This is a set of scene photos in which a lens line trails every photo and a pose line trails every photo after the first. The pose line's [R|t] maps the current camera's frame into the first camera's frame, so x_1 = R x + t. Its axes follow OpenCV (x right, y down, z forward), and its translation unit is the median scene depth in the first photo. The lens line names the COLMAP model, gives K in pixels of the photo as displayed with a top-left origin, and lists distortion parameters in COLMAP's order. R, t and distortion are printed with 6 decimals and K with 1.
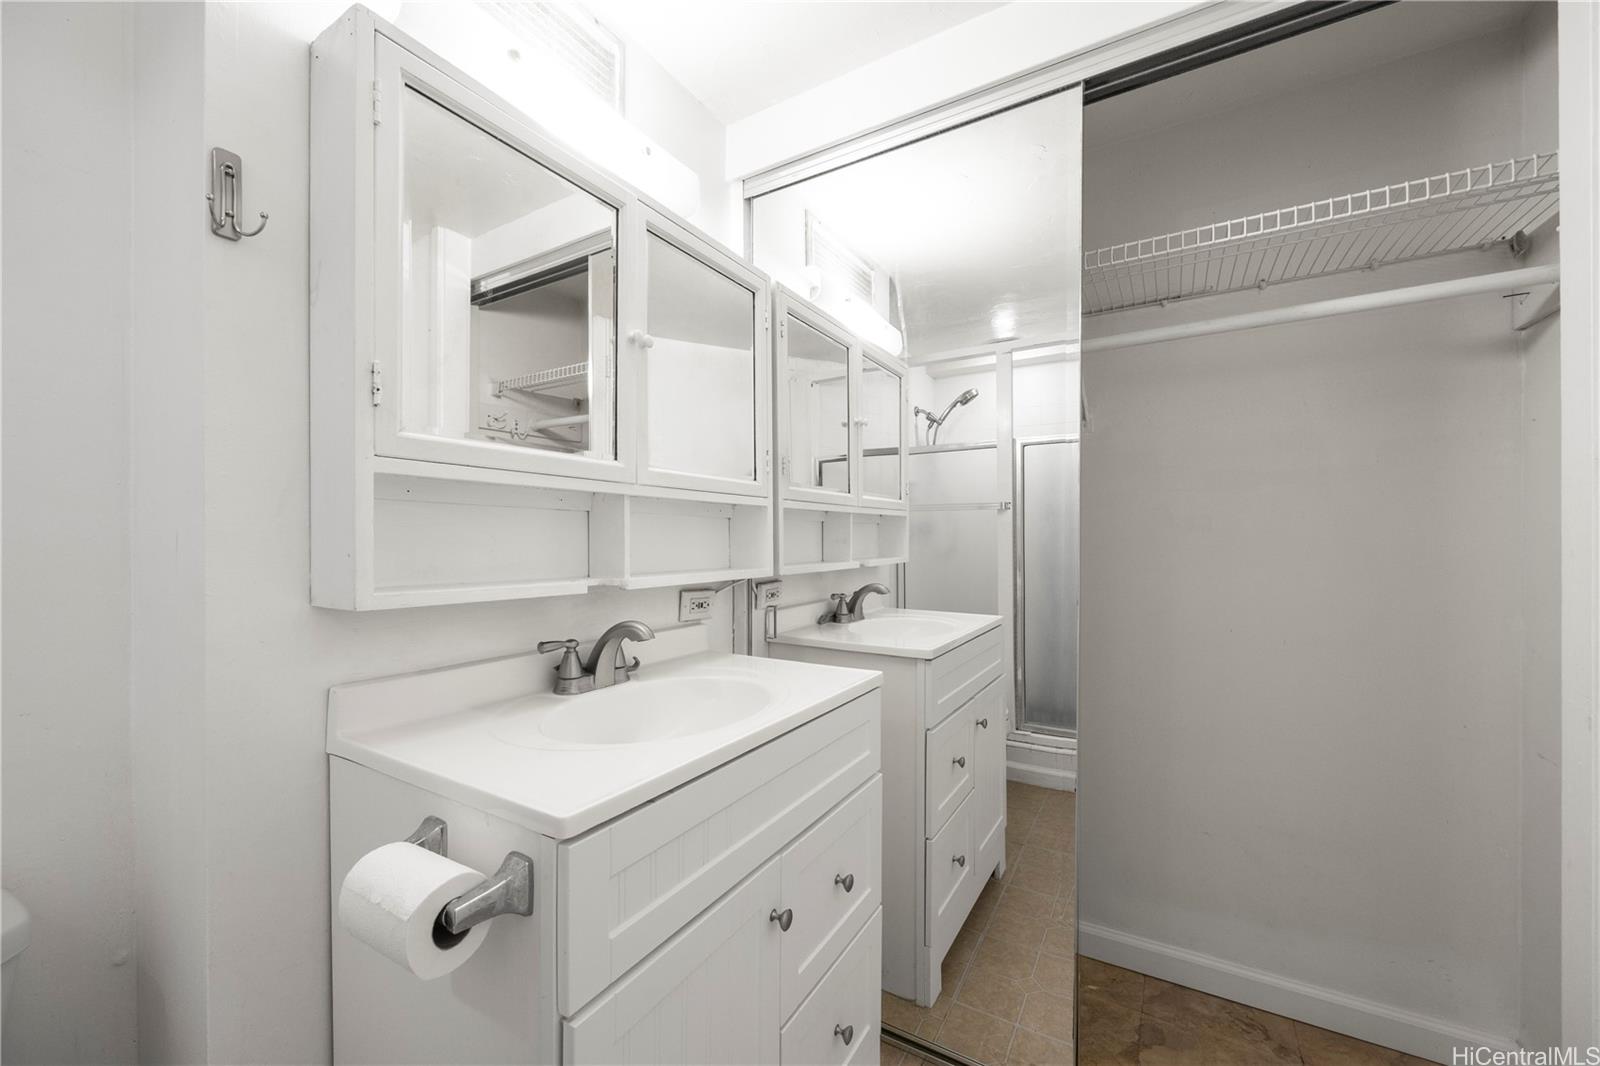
lens RADIAL K [[618.5, 0, 803.1], [0, 618.5, 535.6], [0, 0, 1]] dist [0.000727, 0.000019]
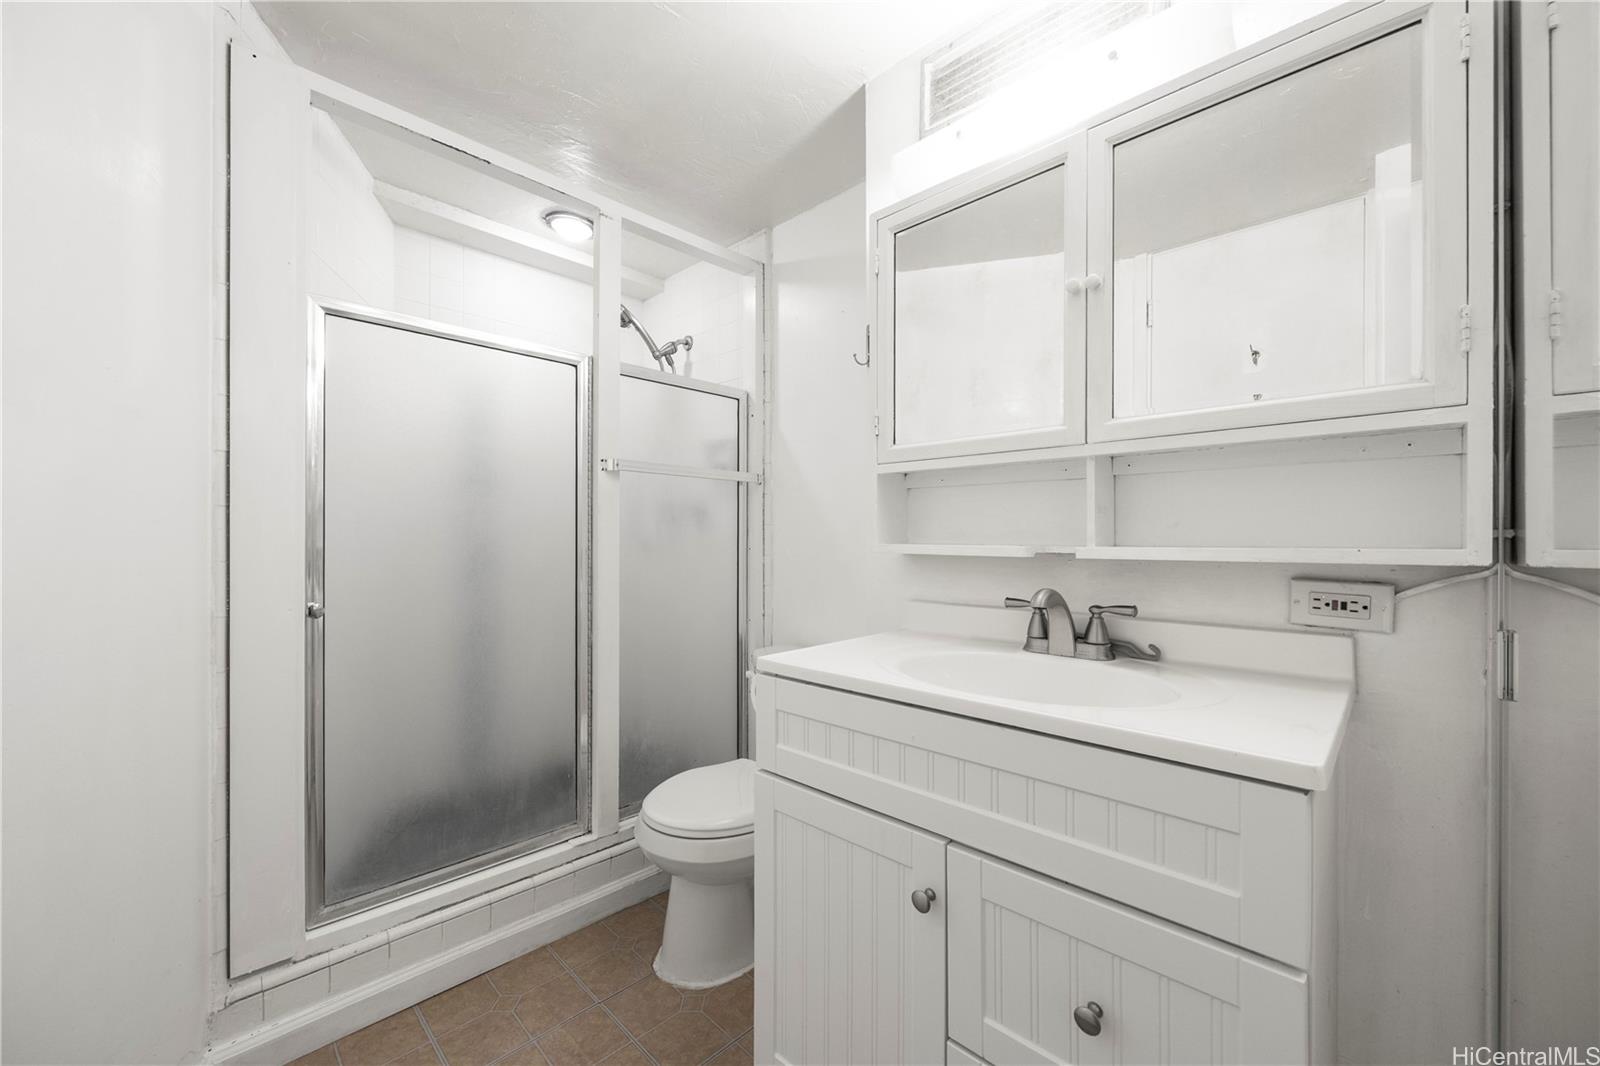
lens RADIAL K [[618.5, 0, 804.2], [0, 618.5, 530.0], [0, 0, 1]] dist [0.000727, 0.000019]
pose [[-0.243368, 0.000862, -0.969934, 0.695035], [-0.000939, 0.999999, 0.001124, 0.046116], [0.969934, 0.001184, -0.243366, 0.781519]]
